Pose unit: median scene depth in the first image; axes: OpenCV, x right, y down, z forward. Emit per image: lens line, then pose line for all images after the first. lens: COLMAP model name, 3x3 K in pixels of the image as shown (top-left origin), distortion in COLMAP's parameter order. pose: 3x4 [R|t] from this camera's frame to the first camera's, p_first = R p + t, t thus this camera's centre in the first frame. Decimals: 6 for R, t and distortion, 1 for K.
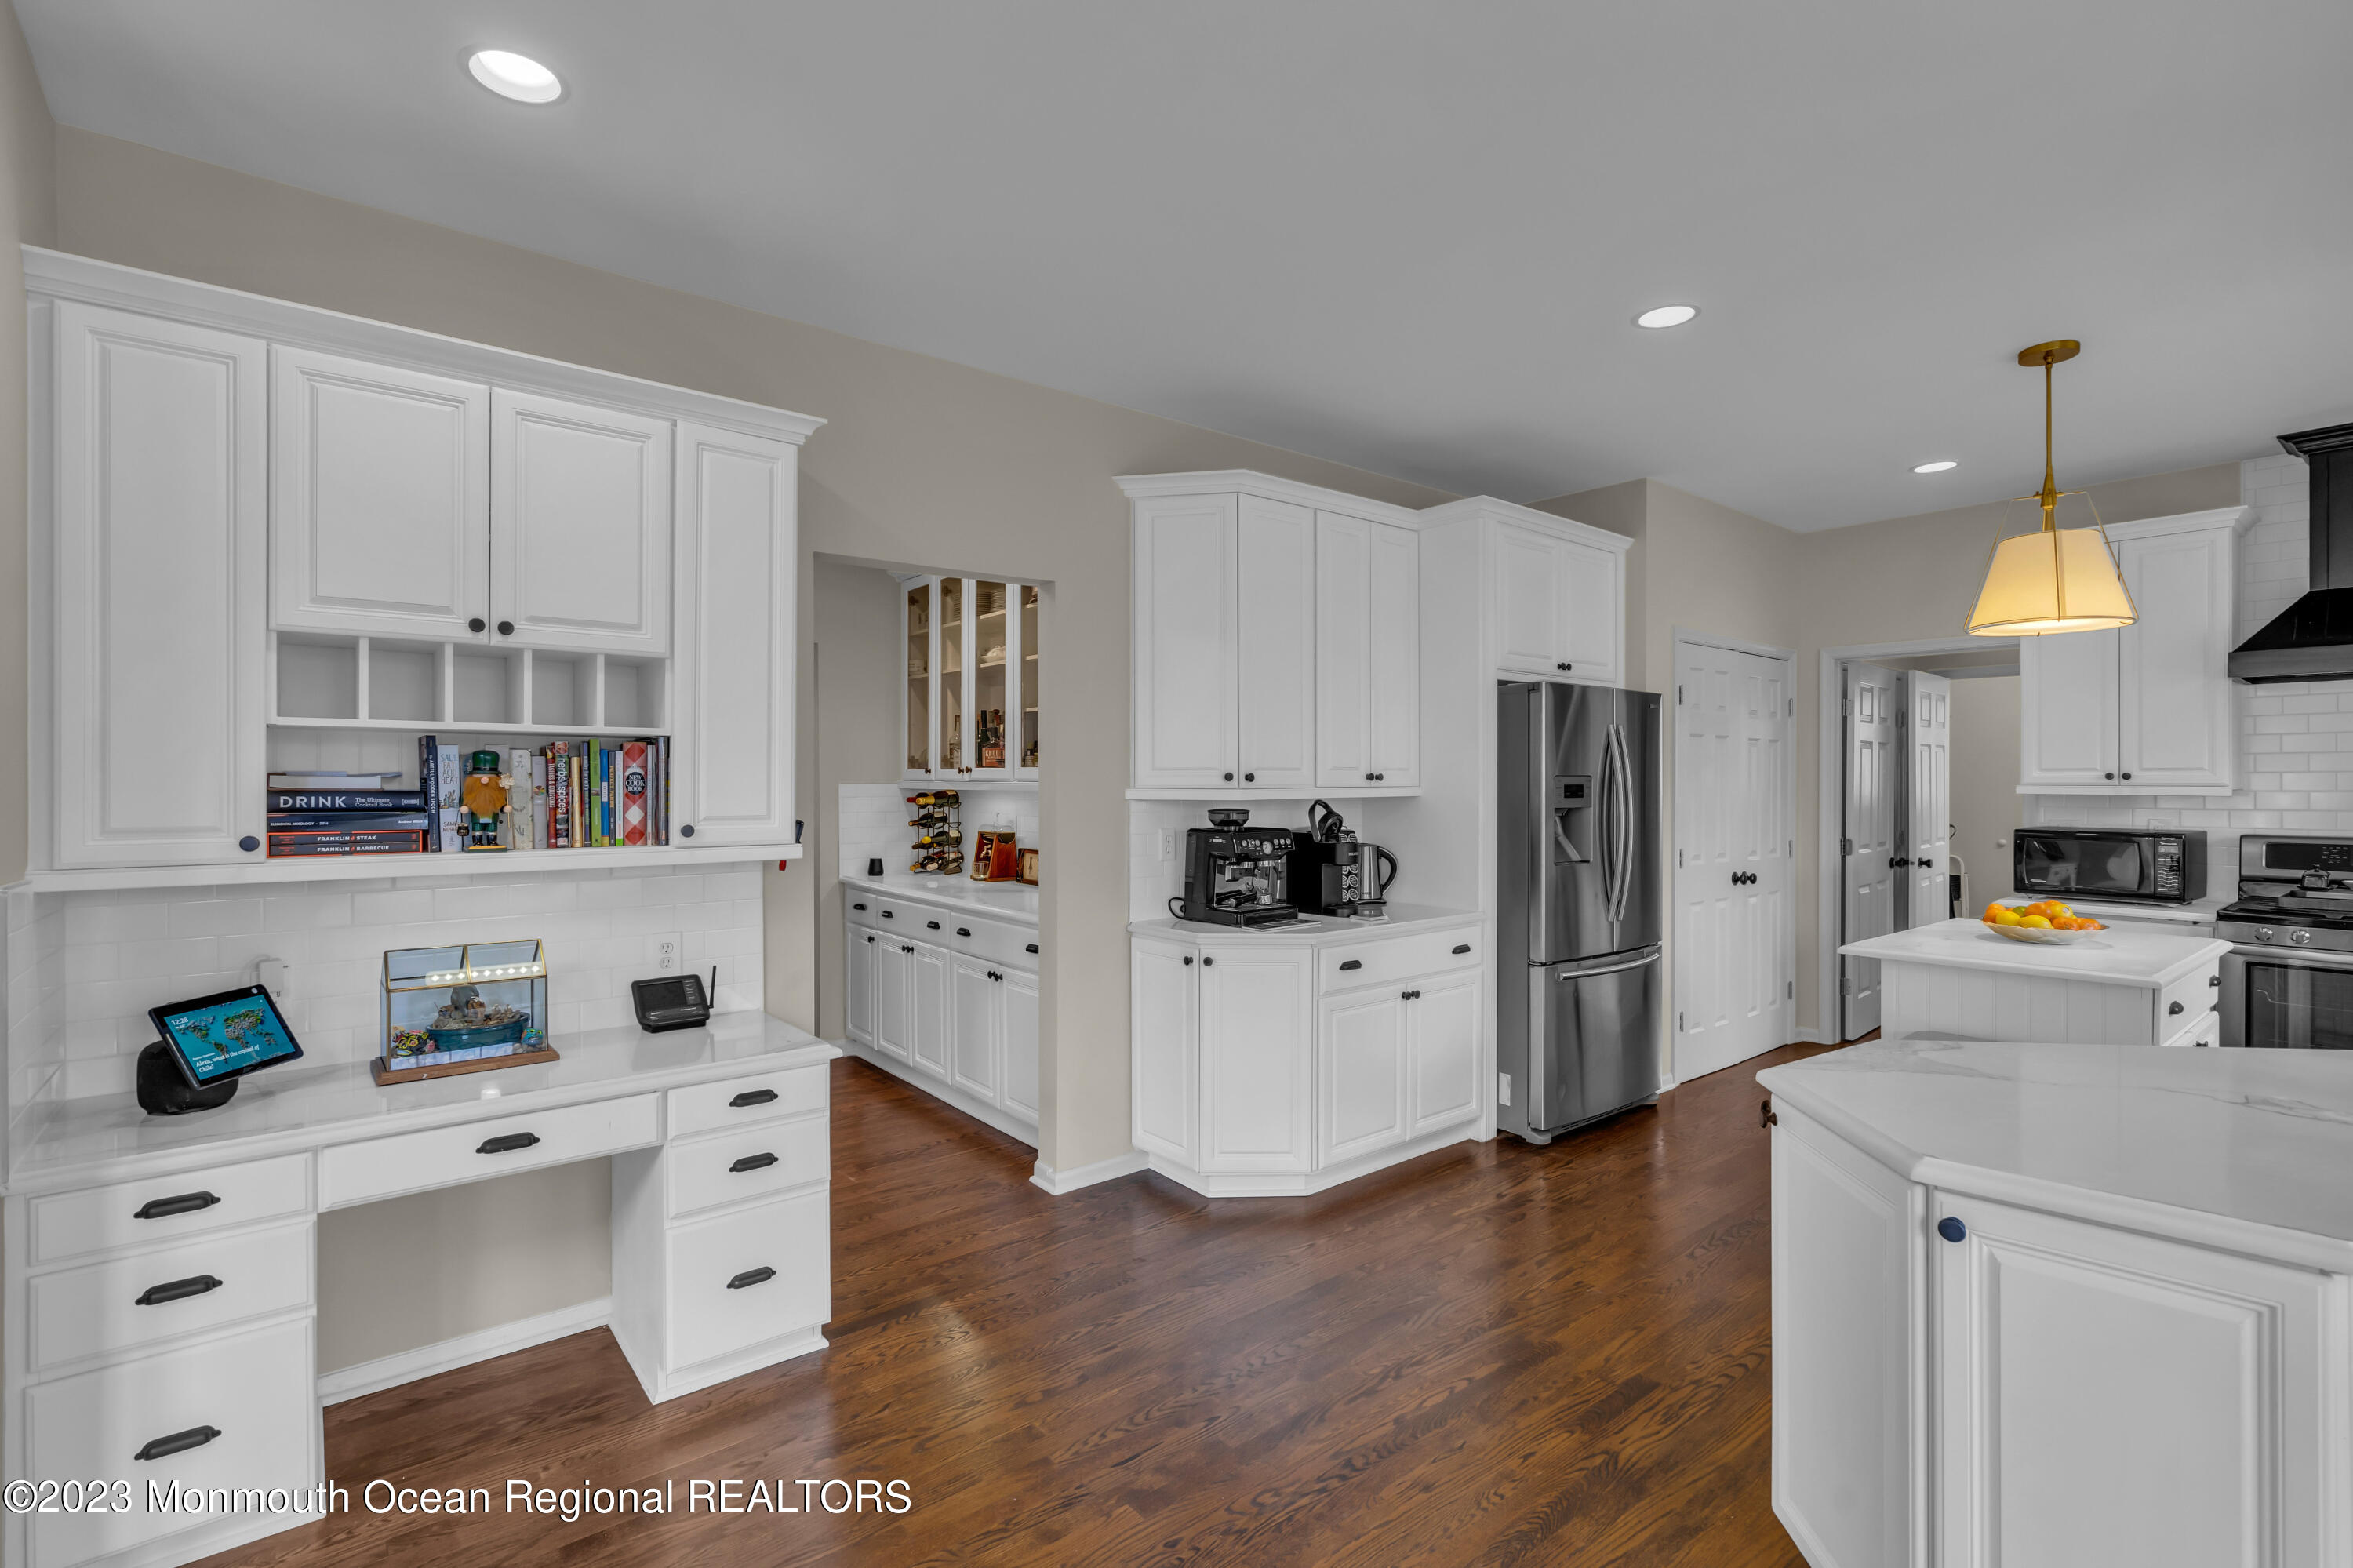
lens RADIAL K [[1074.6, 0, 1183.4], [0, 1074.6, 783.9], [0, 0, 1]] dist [-0.005553, 0.002119]
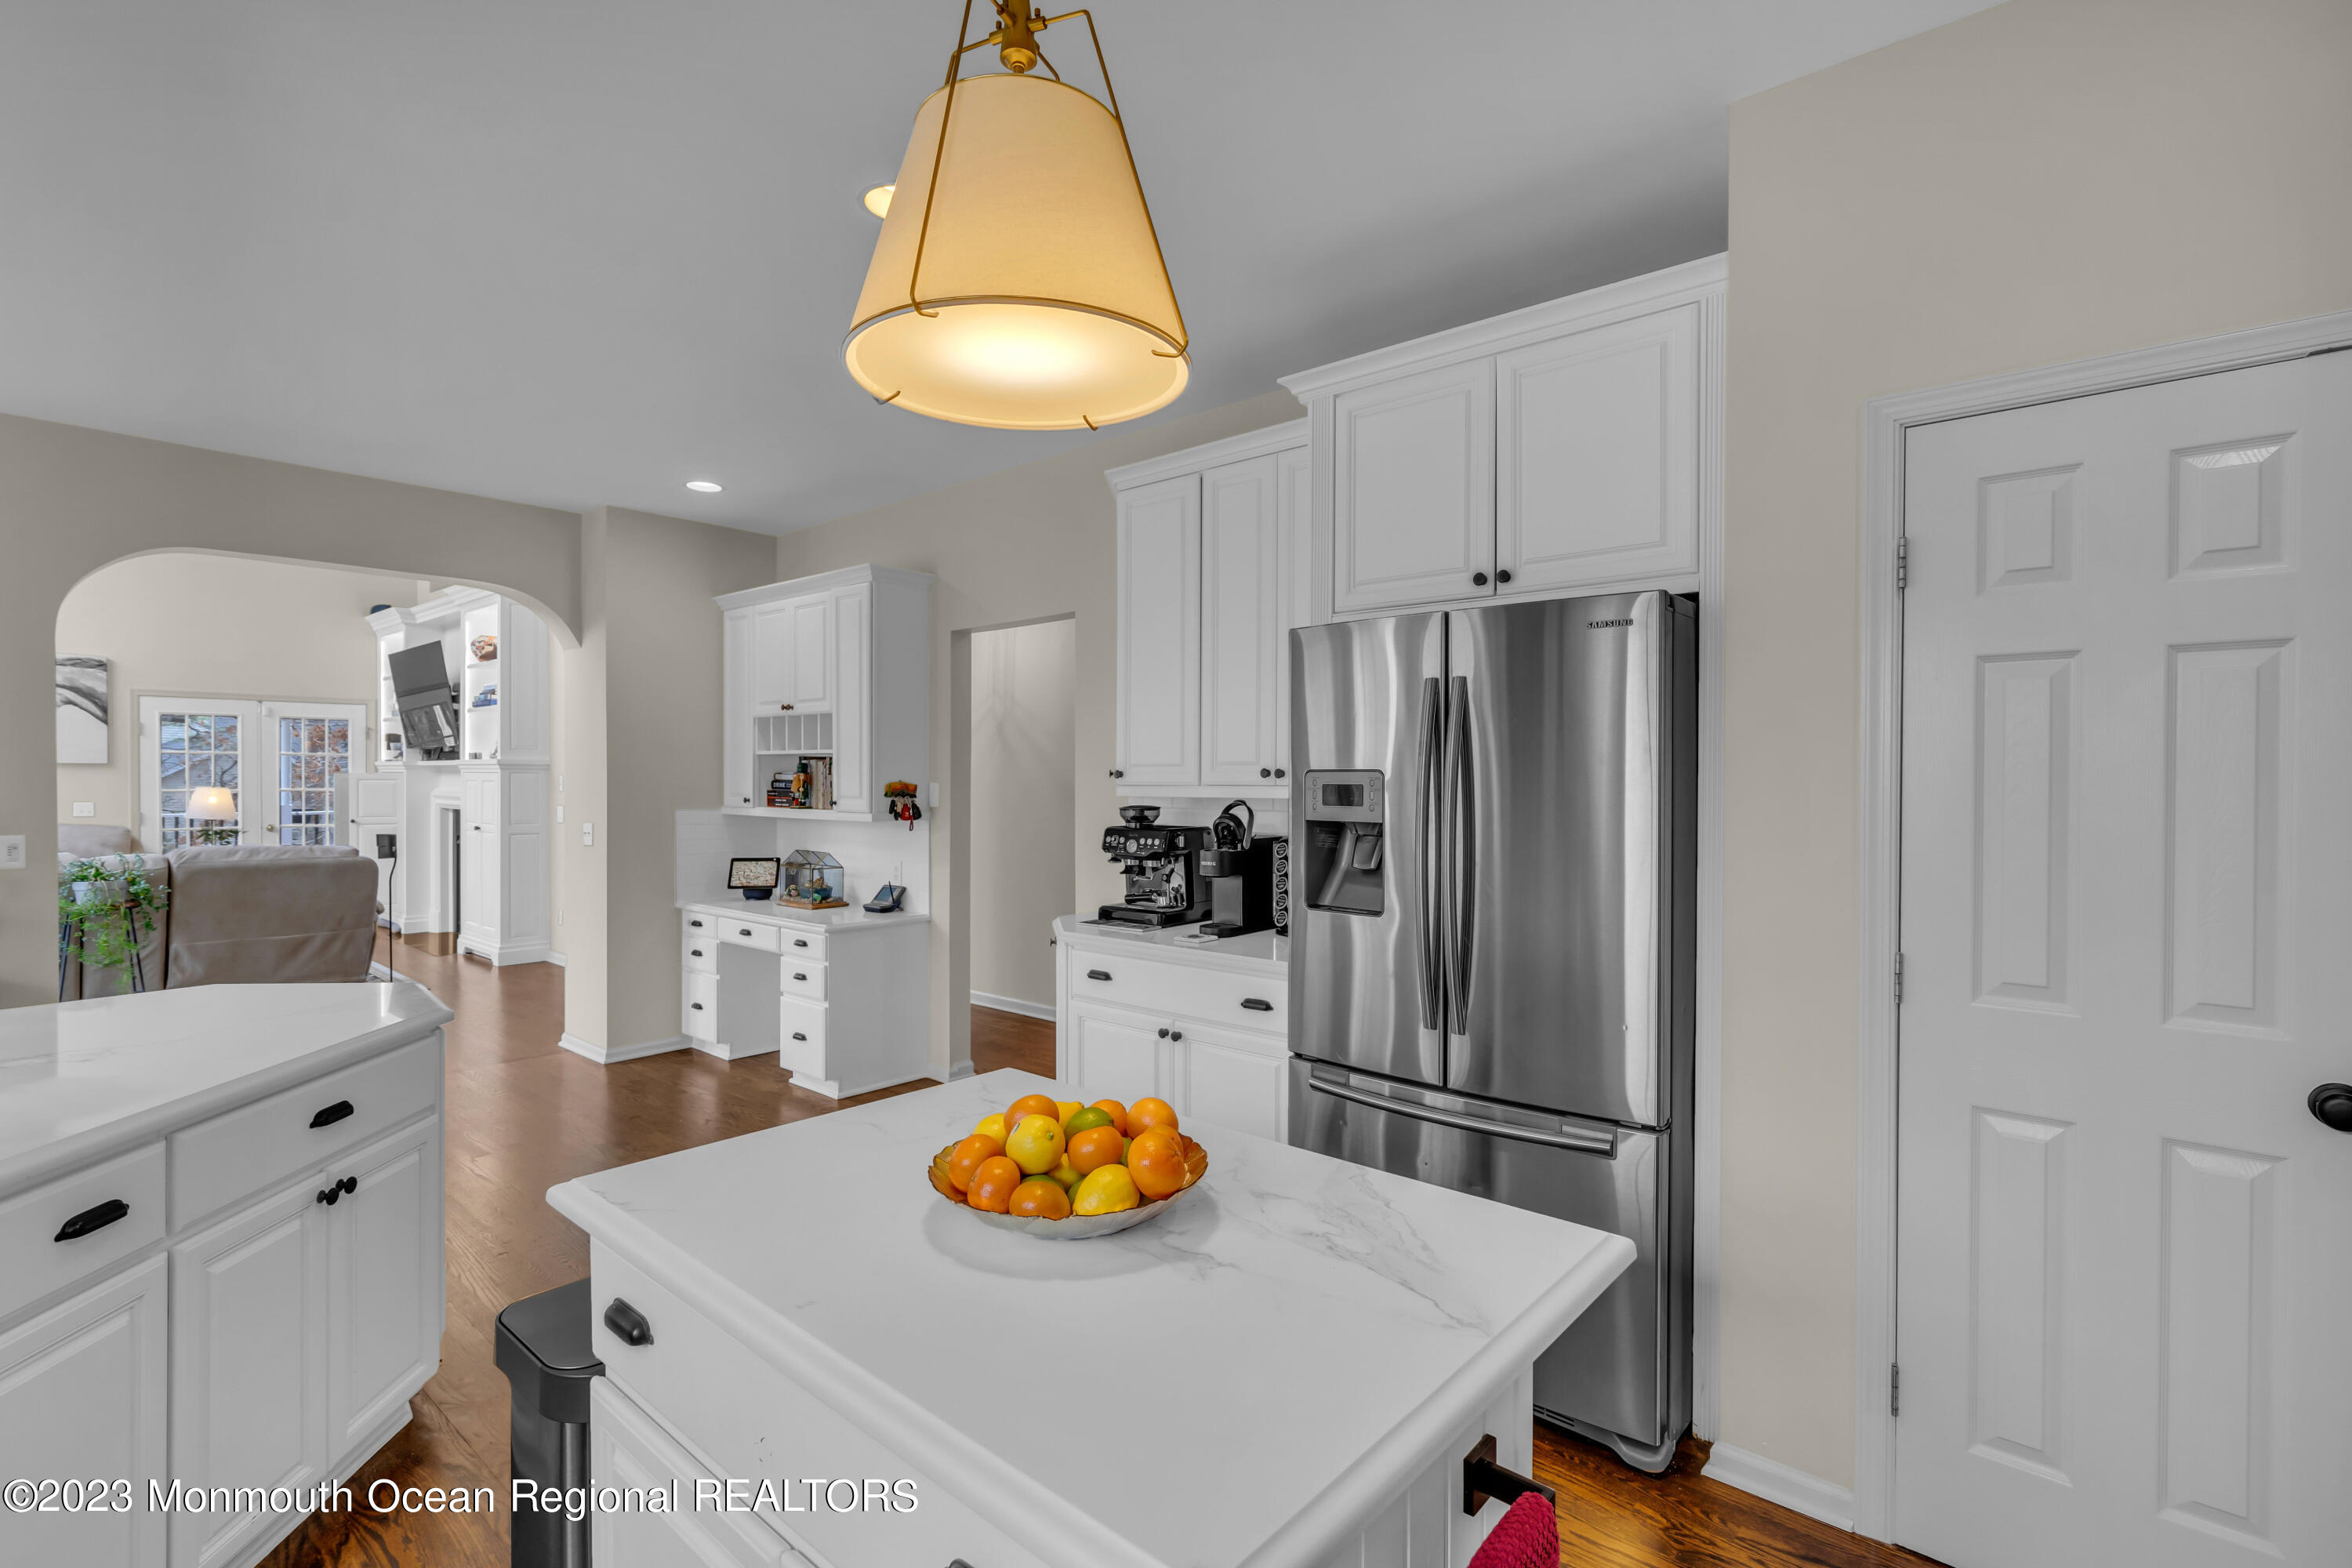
lens RADIAL K [[1074.2, 0, 1176.9], [0, 1074.2, 783.6], [0, 0, 1]] dist [-0.005553, 0.002119]
pose [[0.177307, 0.007698, -0.984125, 0.969825], [-0.005076, 0.999963, 0.006908, -0.004107], [0.984142, 0.003770, 0.177340, 0.805450]]
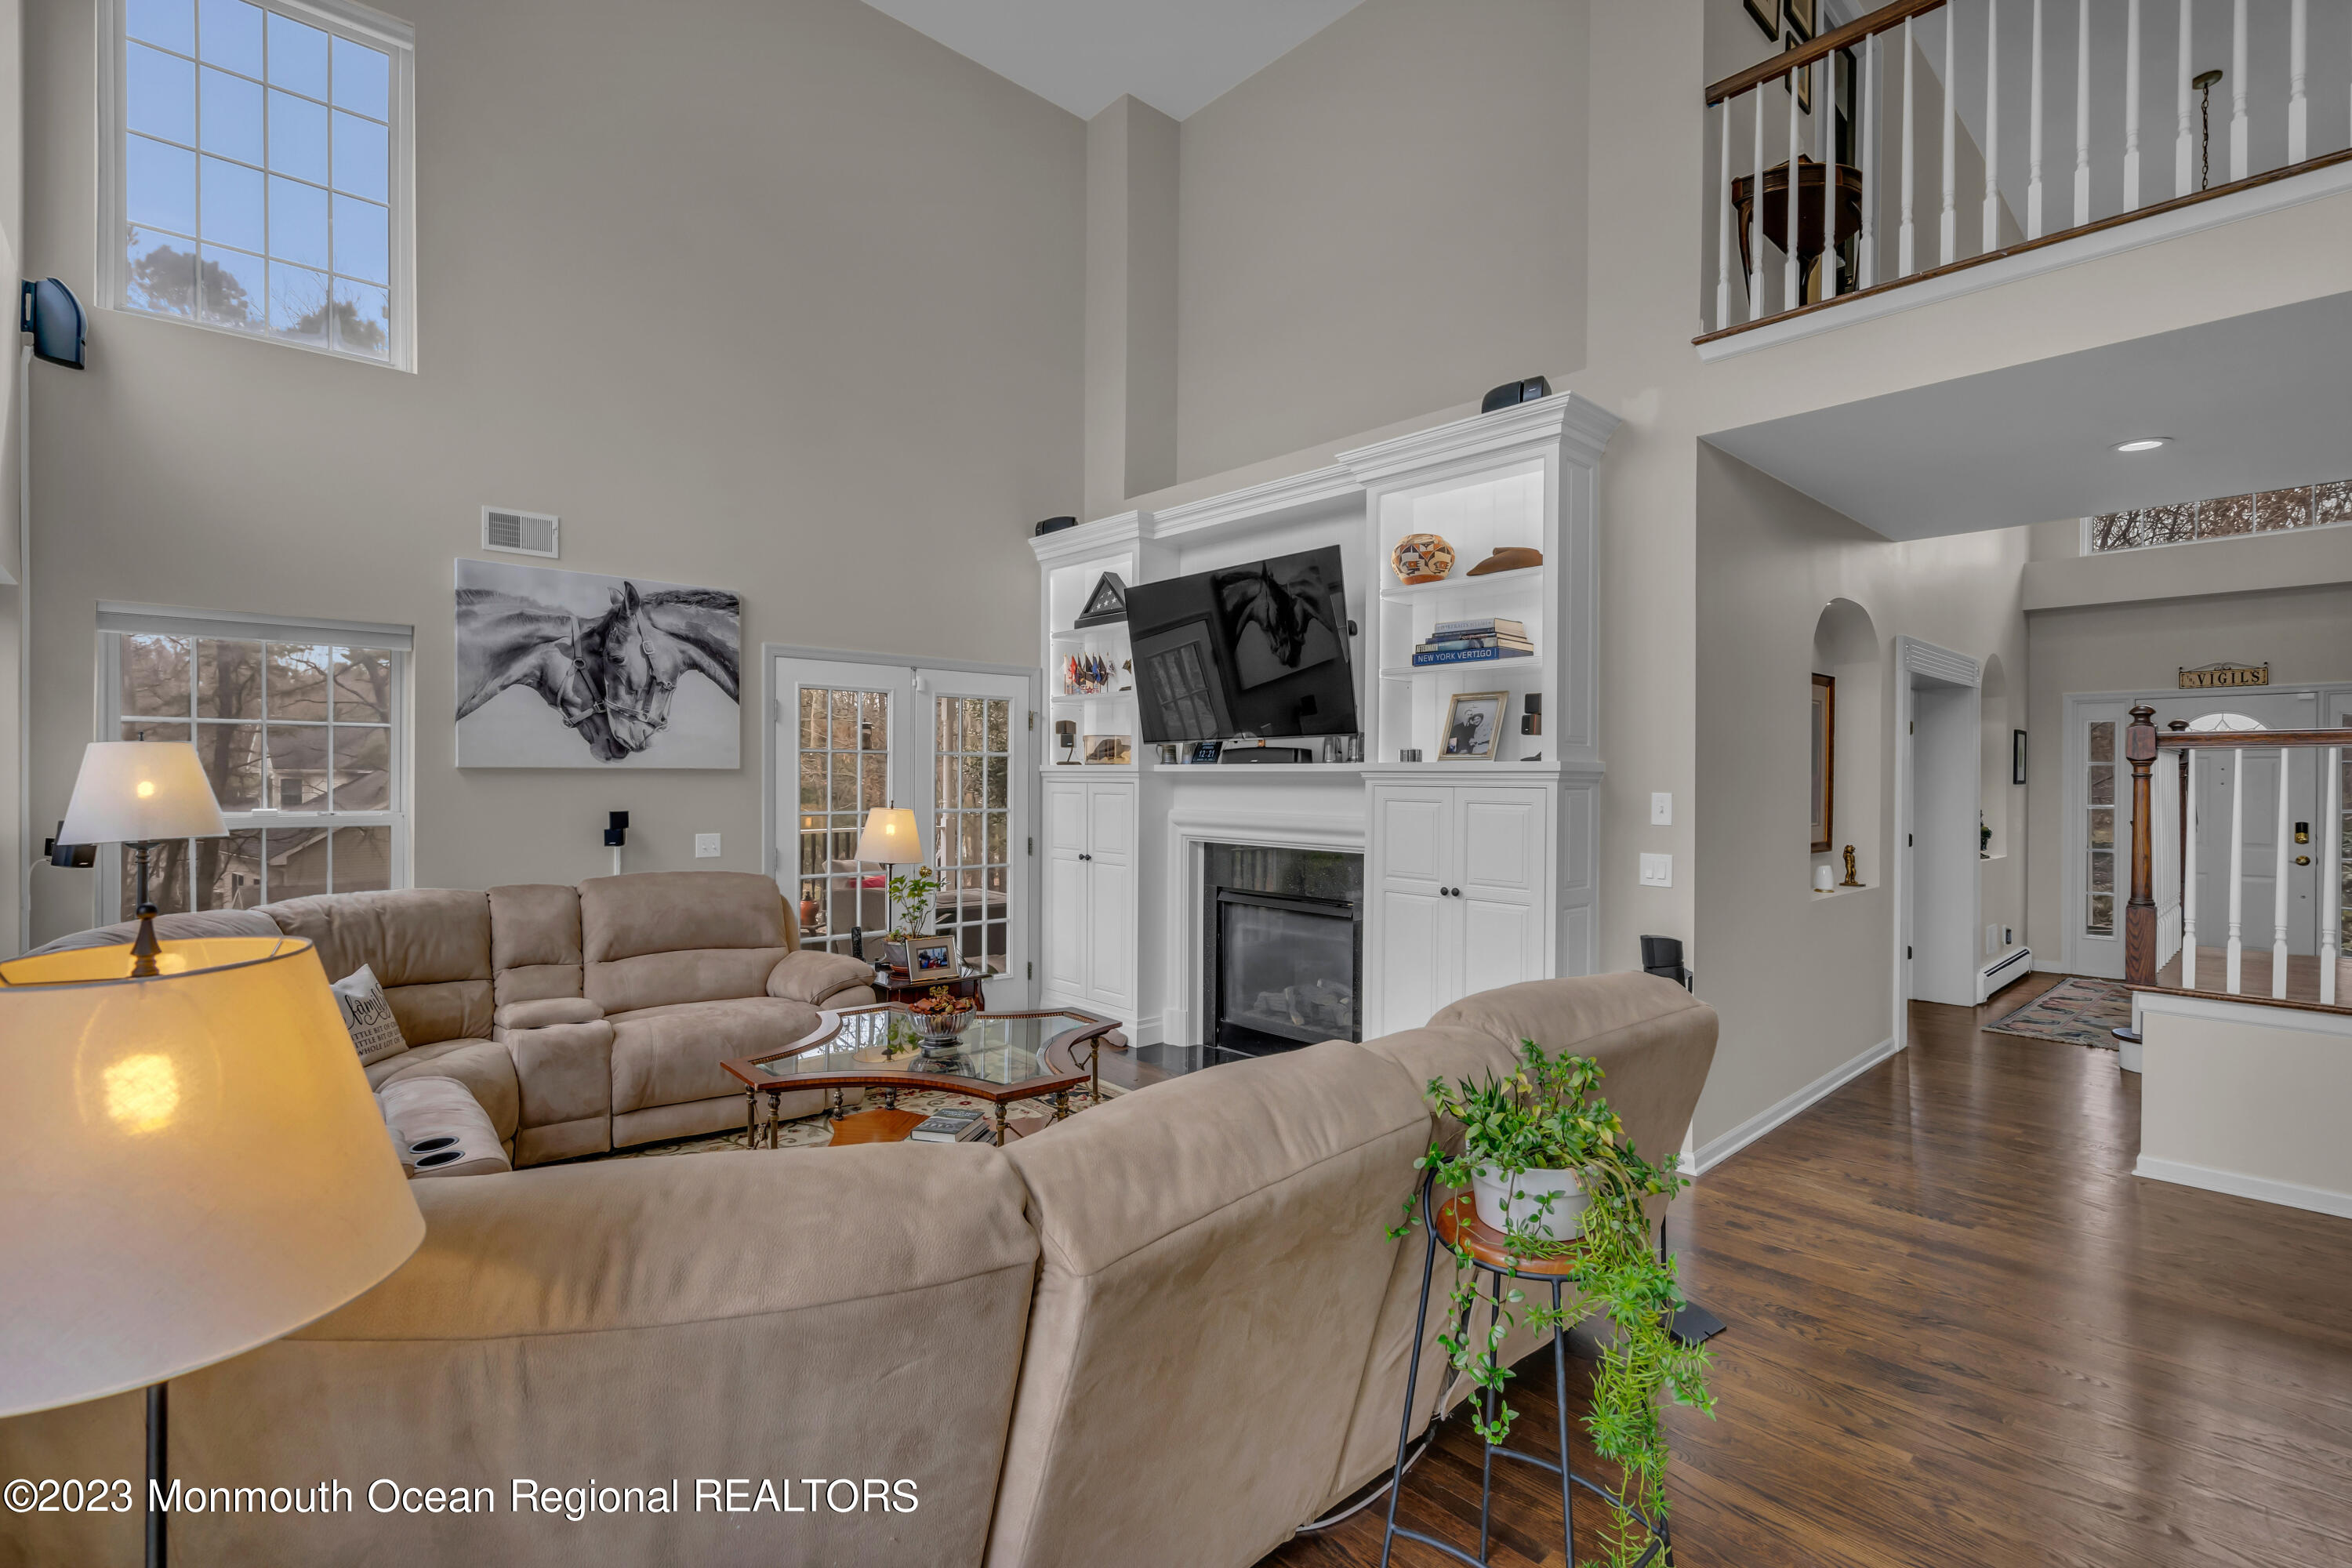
lens RADIAL K [[1074.2, 0, 1186.6], [0, 1074.2, 784.2], [0, 0, 1]] dist [-0.005553, 0.002119]
pose [[0.058444, 0.001843, -0.998289, -0.197440], [-0.004550, 0.999988, 0.001580, -0.004612], [0.998280, 0.004450, 0.058451, -0.451788]]
